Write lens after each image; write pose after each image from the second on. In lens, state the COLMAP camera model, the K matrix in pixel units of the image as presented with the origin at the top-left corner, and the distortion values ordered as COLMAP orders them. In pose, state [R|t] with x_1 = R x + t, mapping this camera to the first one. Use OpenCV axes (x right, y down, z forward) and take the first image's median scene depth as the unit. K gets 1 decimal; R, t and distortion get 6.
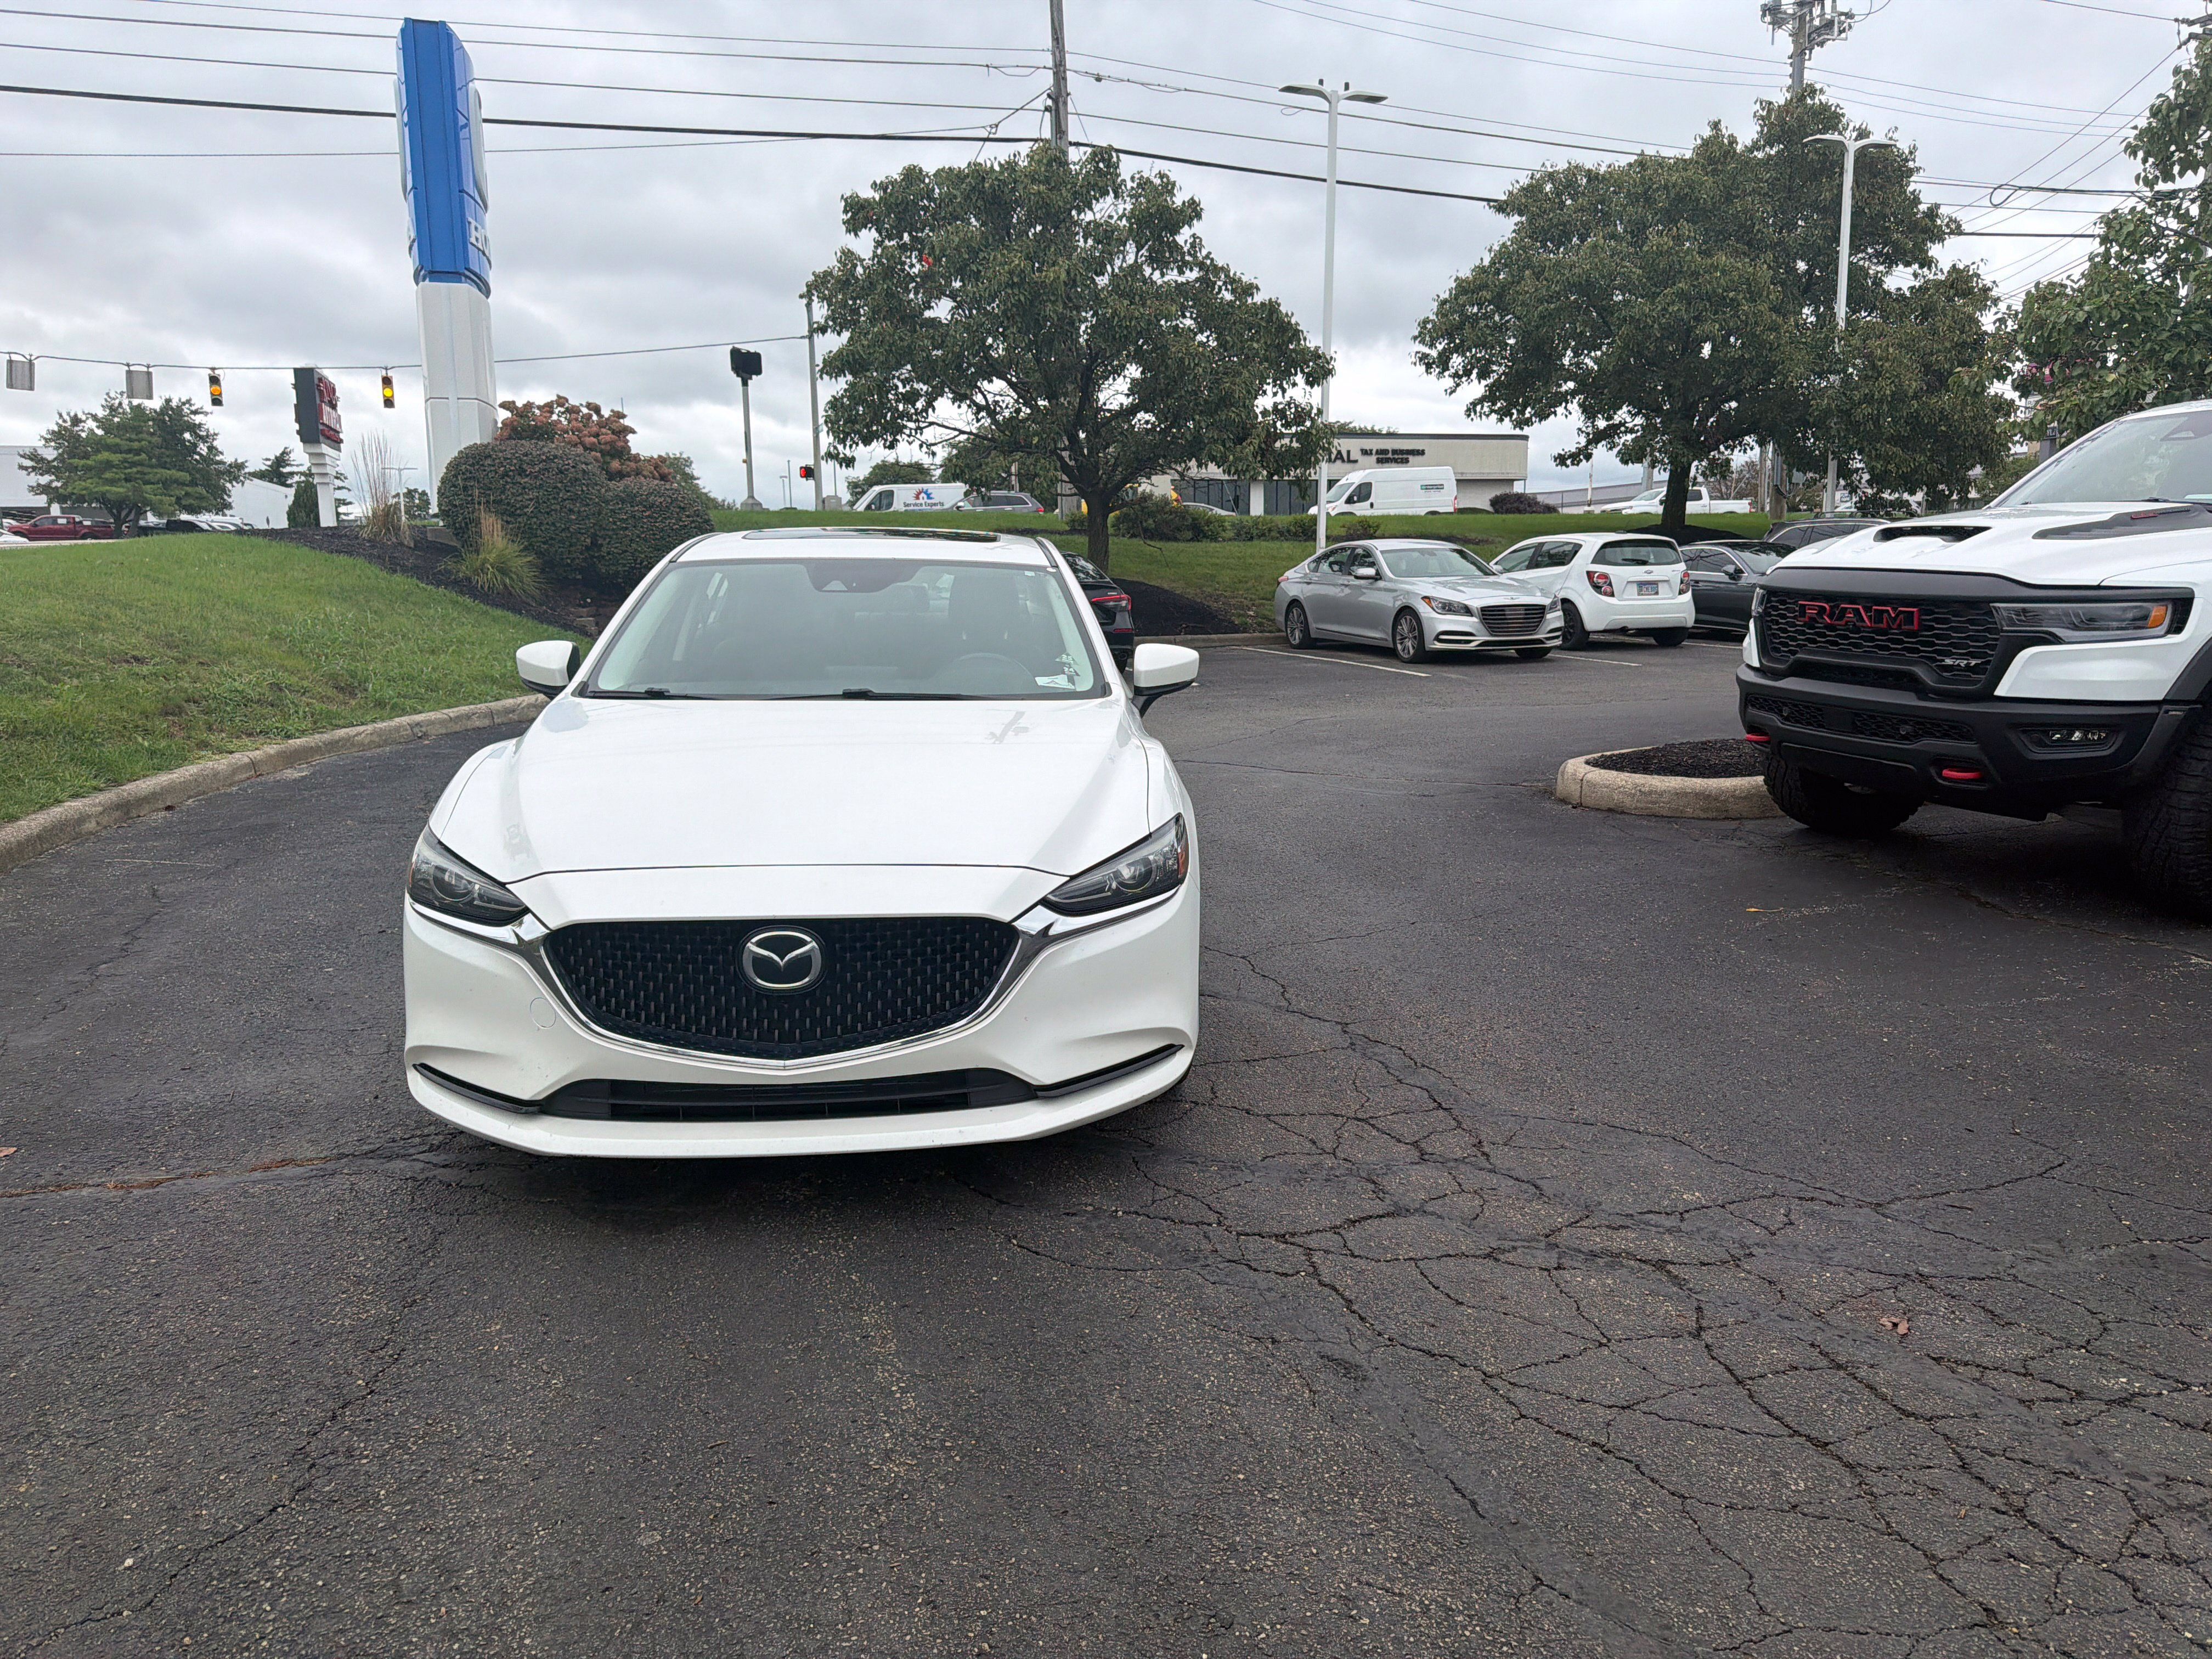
lens RADIAL K [[1573.1, 0, 1118.2], [0, 1573.1, 814.7], [0, 0, 1]] dist [0.052592, -0.062857]
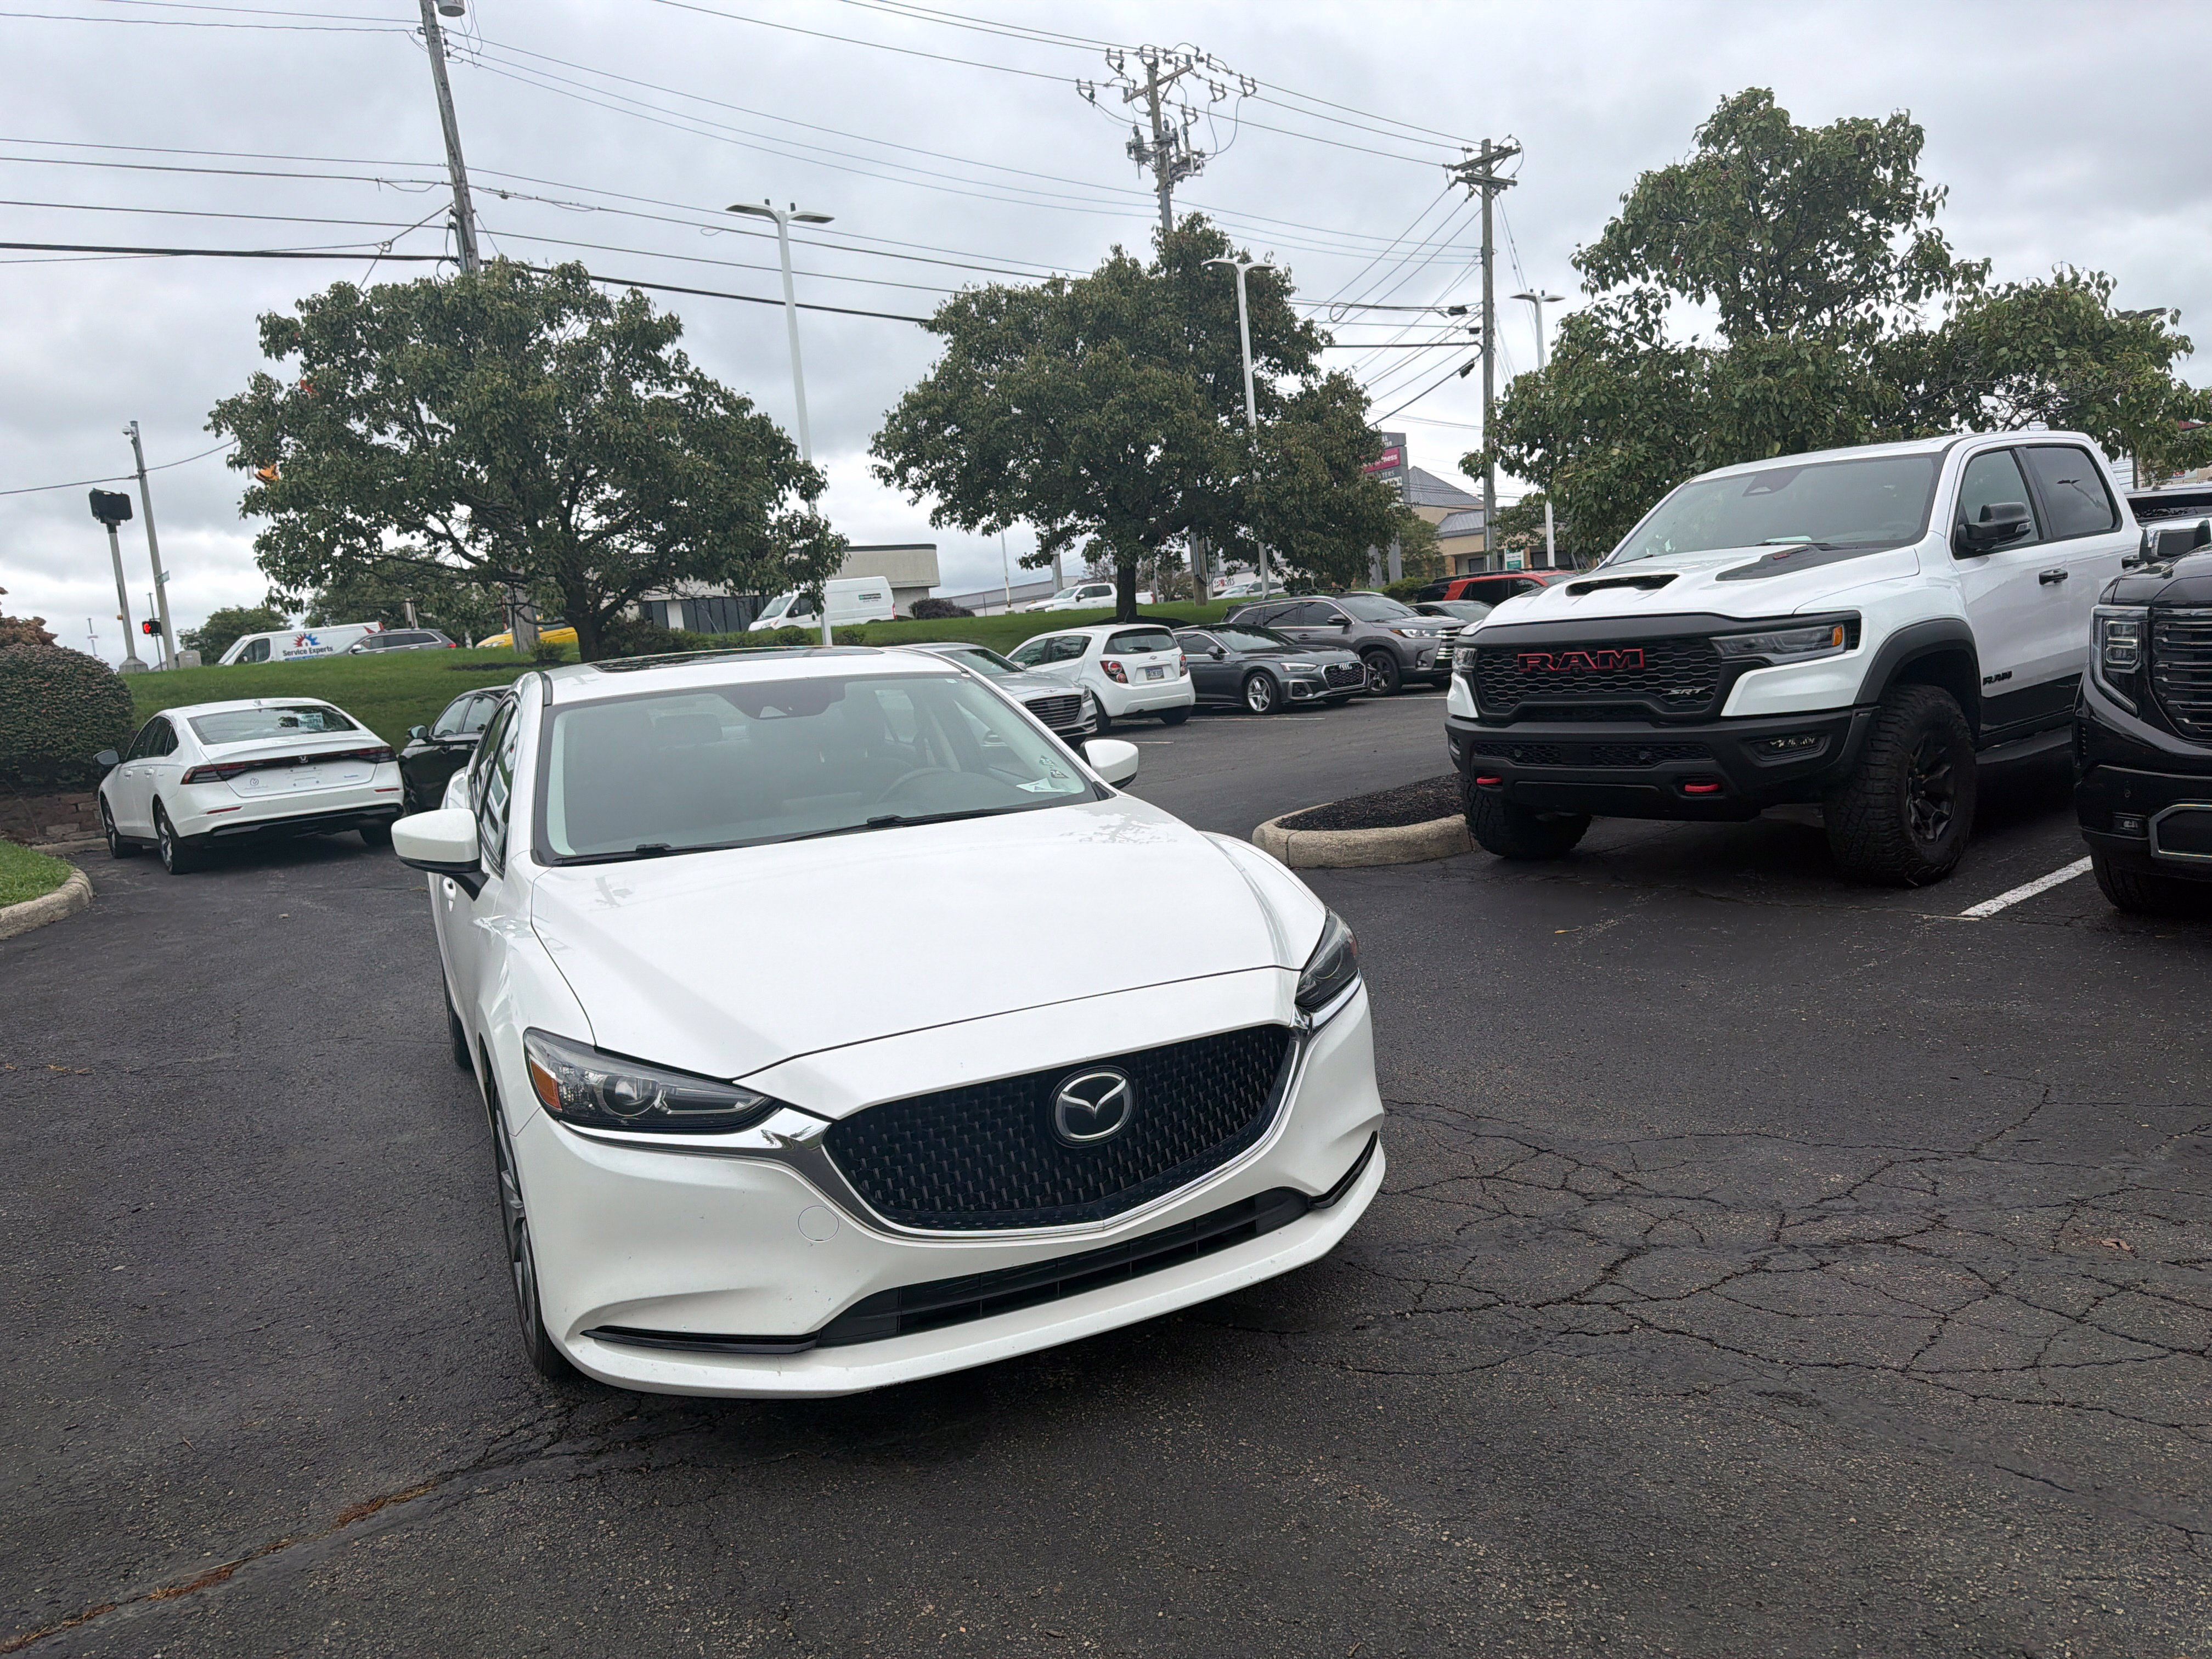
lens RADIAL K [[1583.2, 0, 1106.0], [0, 1583.2, 829.5], [0, 0, 1]] dist [0.027820, -0.032286]
pose [[0.928163, -0.120590, 0.352096, -0.092404], [0.142127, 0.989198, -0.035870, -0.005439], [-0.343967, 0.083335, 0.935276, 0.028177]]
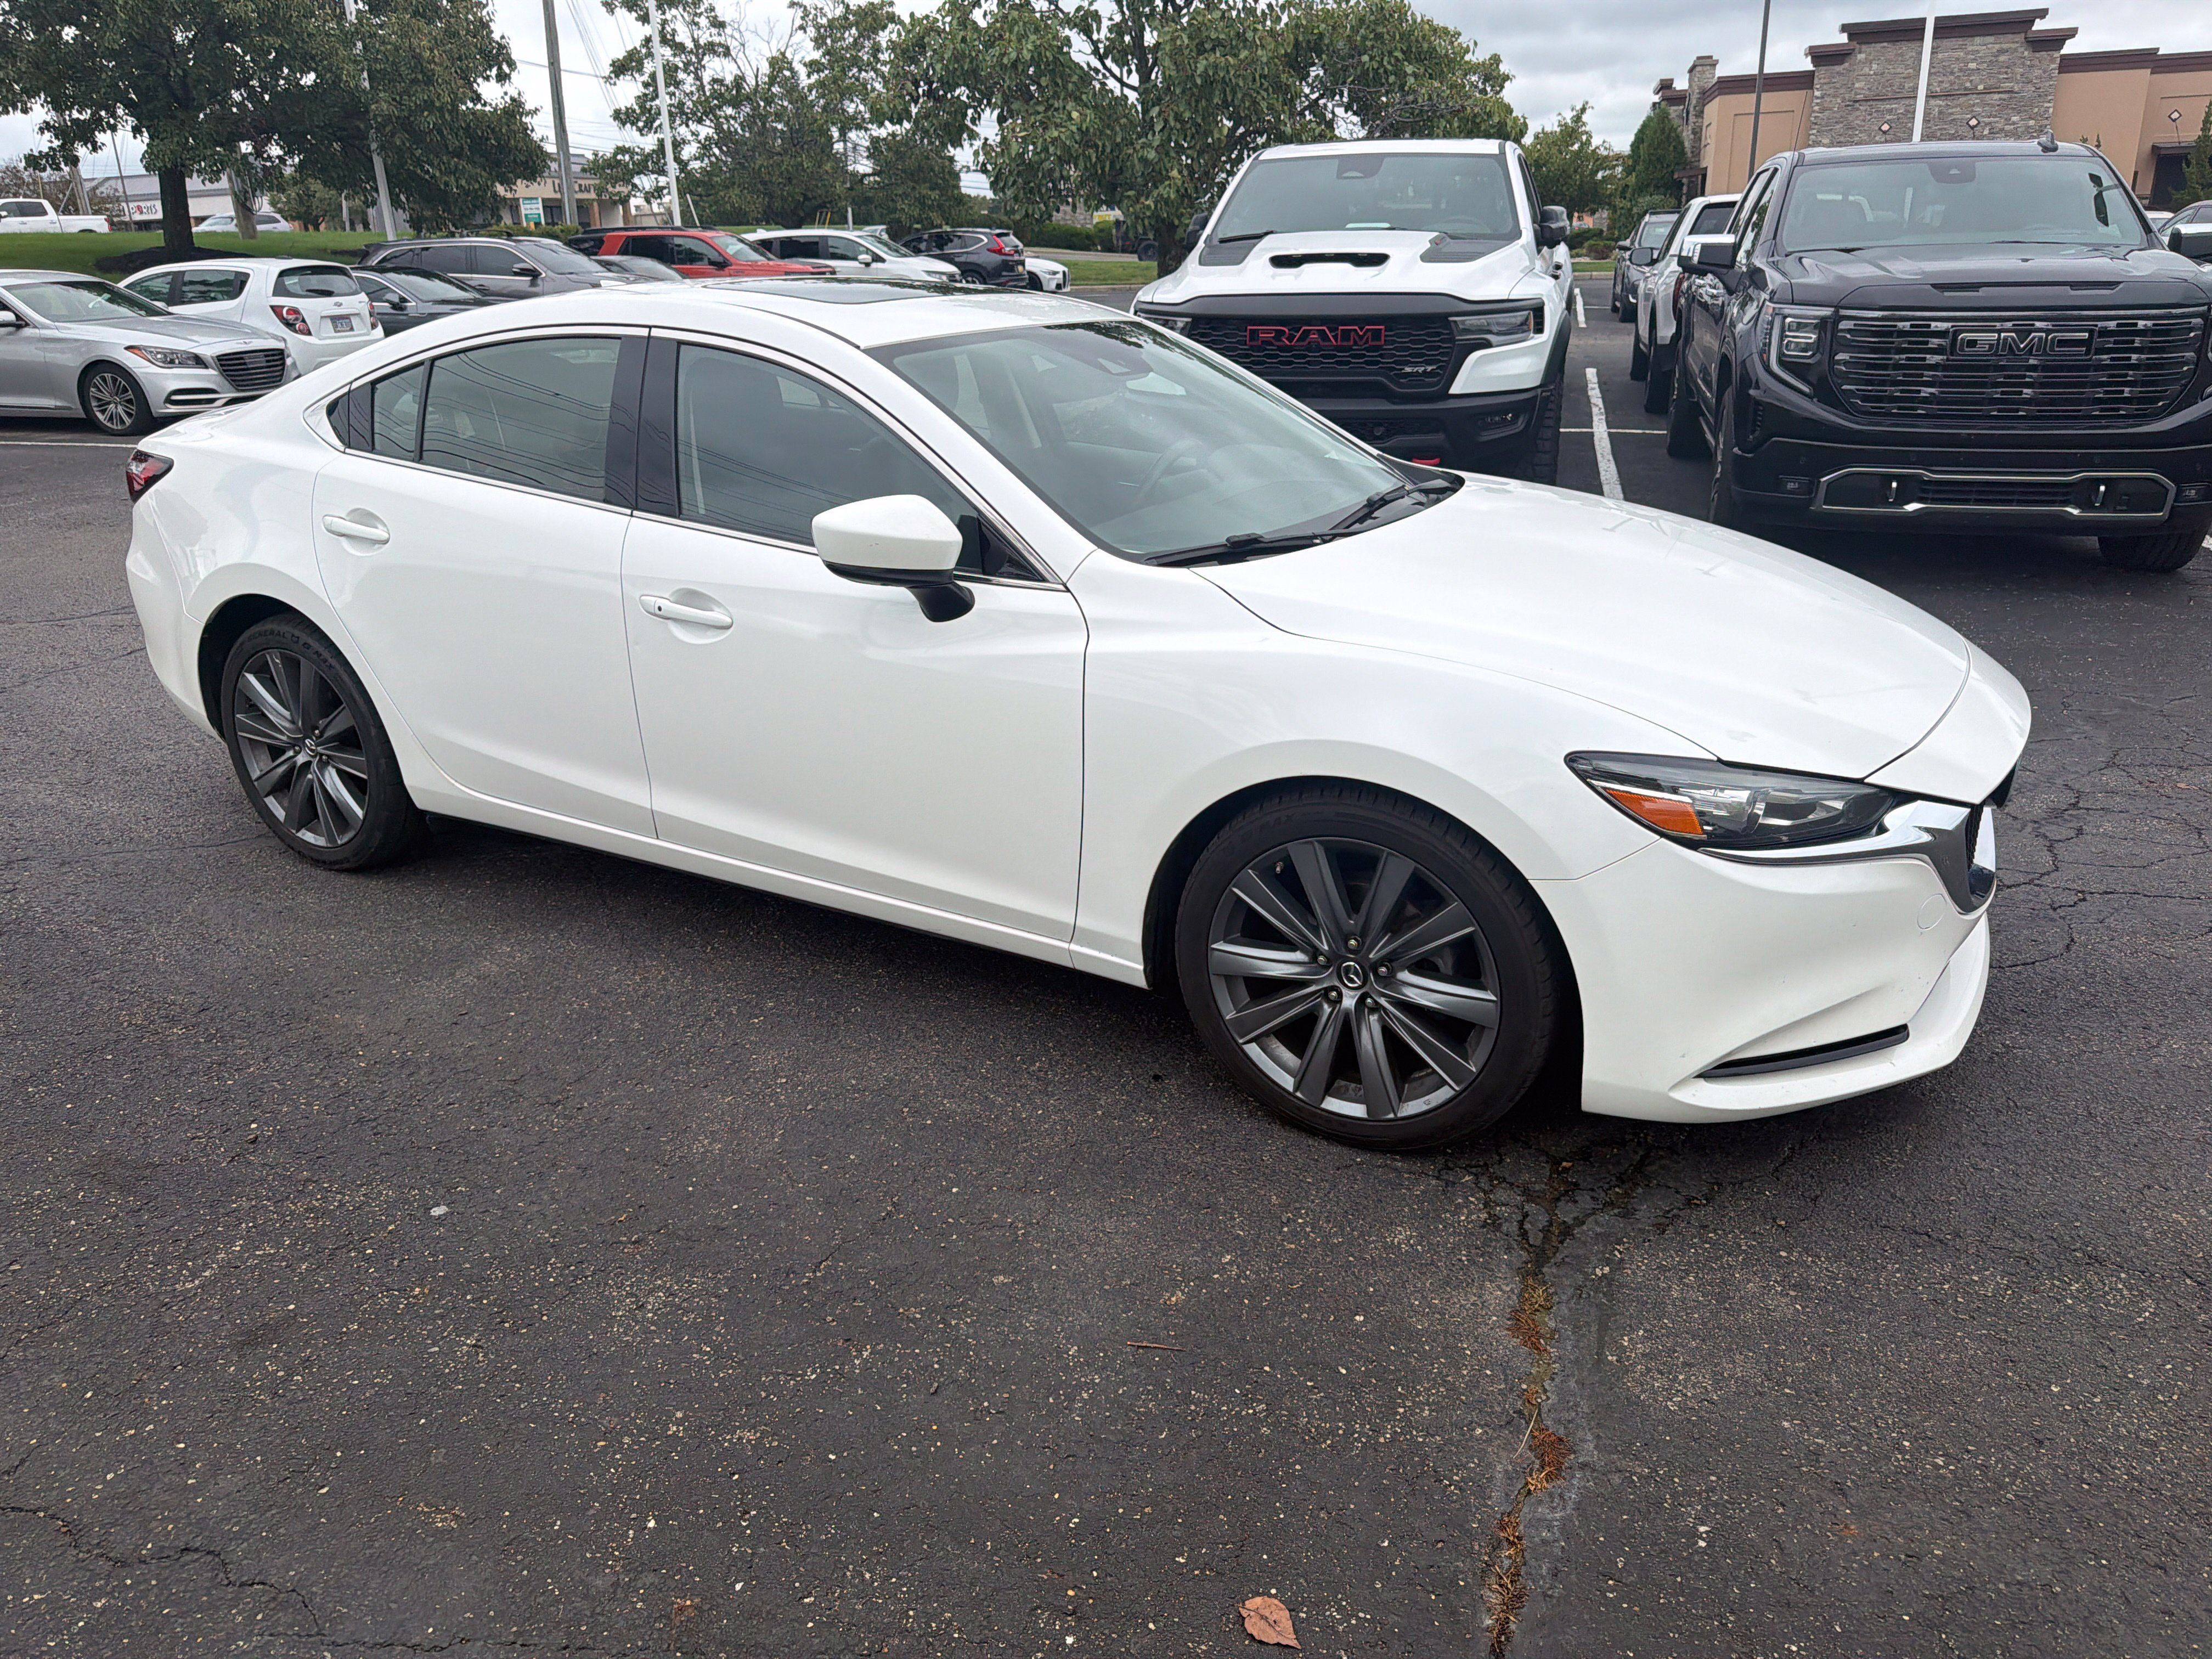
lens RADIAL K [[1584.1, 0, 1106.0], [0, 1584.1, 829.5], [0, 0, 1]] dist [0.035888, -0.032050]
pose [[0.547528, -0.298874, 0.781593, -0.231340], [0.159892, 0.954197, 0.252868, -0.036135], [-0.821369, -0.013482, 0.570237, 0.166340]]
